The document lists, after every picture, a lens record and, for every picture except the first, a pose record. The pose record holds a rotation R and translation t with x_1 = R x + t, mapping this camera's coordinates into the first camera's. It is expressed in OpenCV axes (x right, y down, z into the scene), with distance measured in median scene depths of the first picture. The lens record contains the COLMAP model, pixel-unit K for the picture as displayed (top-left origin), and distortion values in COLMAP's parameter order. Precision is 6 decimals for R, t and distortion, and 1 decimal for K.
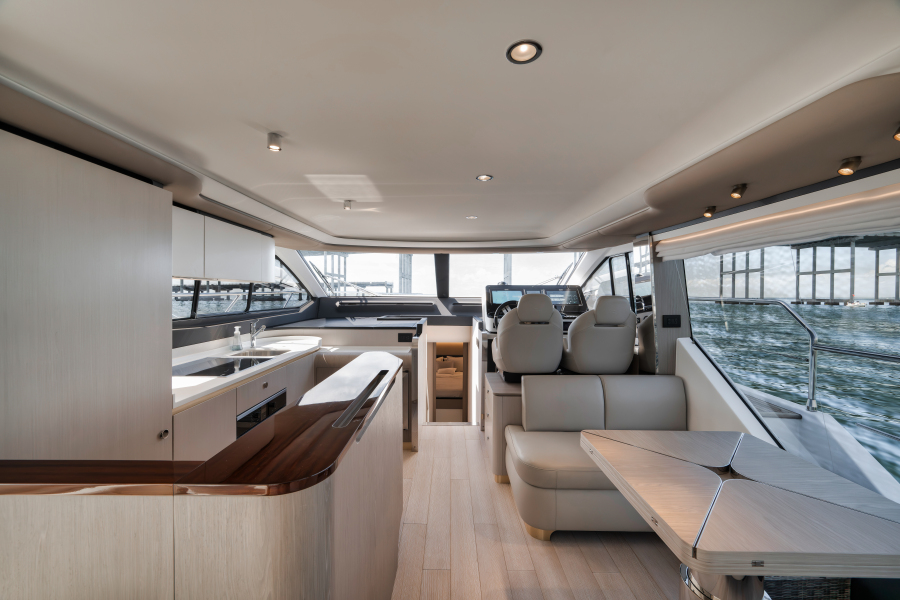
lens RADIAL K [[353.3, 0, 449.3], [0, 353.3, 298.9], [0, 0, 1]] dist [0.002458, -0.000458]
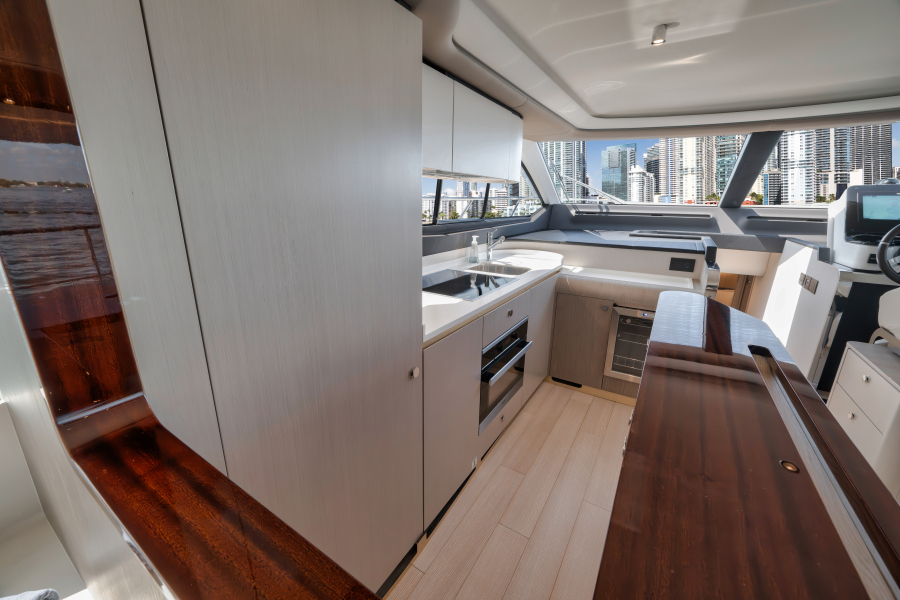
lens RADIAL K [[353.3, 0, 448.3], [0, 353.3, 290.0], [0, 0, 1]] dist [0.002458, -0.000458]
pose [[0.844196, 0.138938, -0.517715, -0.159187], [-0.018143, 0.972677, 0.231451, 0.005662], [0.535727, -0.185997, 0.823652, 0.186528]]
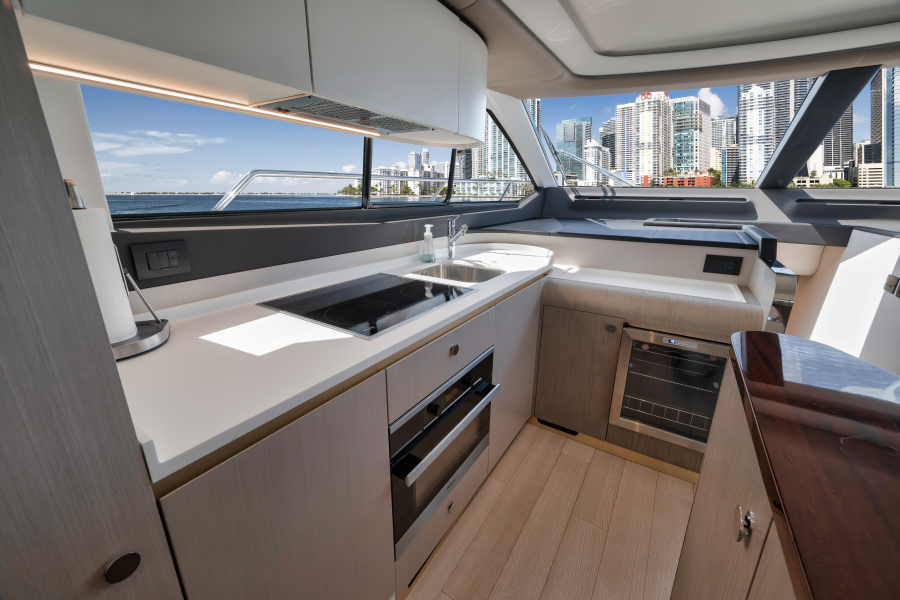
lens RADIAL K [[353.3, 0, 450.5], [0, 353.3, 290.4], [0, 0, 1]] dist [0.002458, -0.000458]
pose [[0.839832, 0.147343, -0.522468, -0.195989], [-0.013546, 0.967848, 0.251172, 0.029192], [0.542678, -0.203864, 0.814825, 0.431334]]
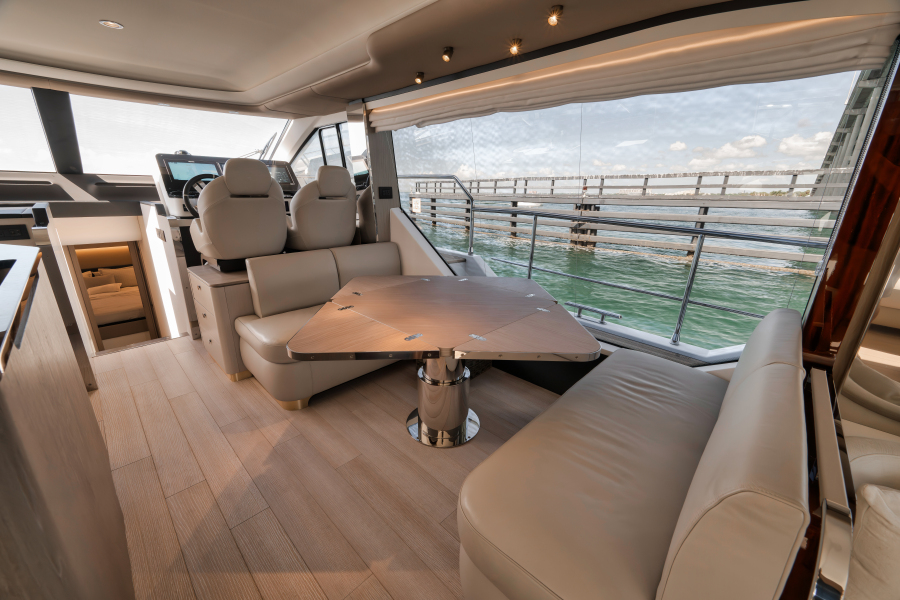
lens RADIAL K [[353.3, 0, 451.6], [0, 353.3, 298.1], [0, 0, 1]] dist [0.002458, -0.000458]
pose [[0.692936, -0.206674, 0.690743, -0.046797], [0.002635, 0.958755, 0.284222, 0.051218], [-0.720994, -0.195128, 0.664900, 0.040462]]
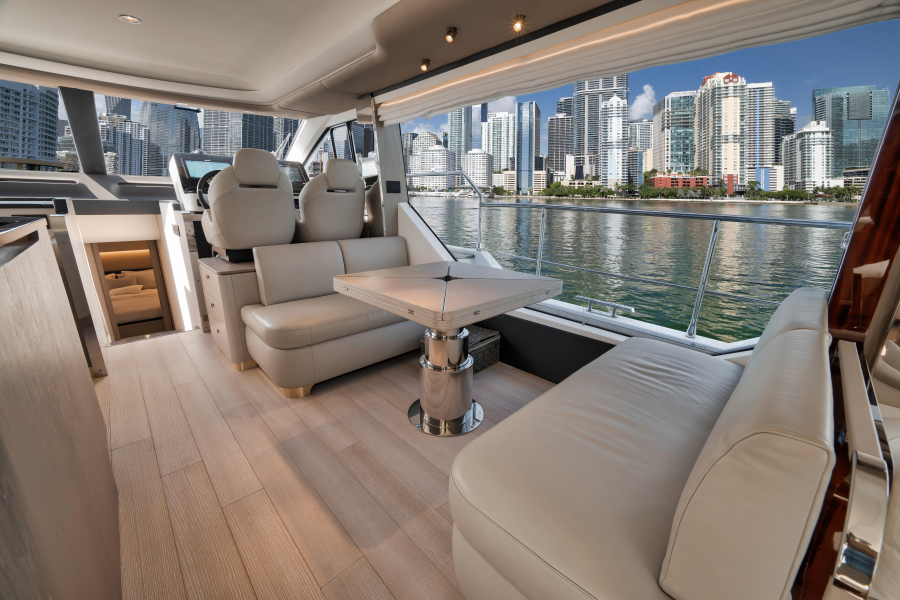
lens RADIAL K [[353.3, 0, 451.2], [0, 353.3, 298.5], [0, 0, 1]] dist [0.002458, -0.000458]
pose [[0.722144, -0.180680, 0.667729, -0.034099], [0.006600, 0.967042, 0.254533, 0.093601], [-0.691711, -0.179402, 0.699536, 0.029392]]
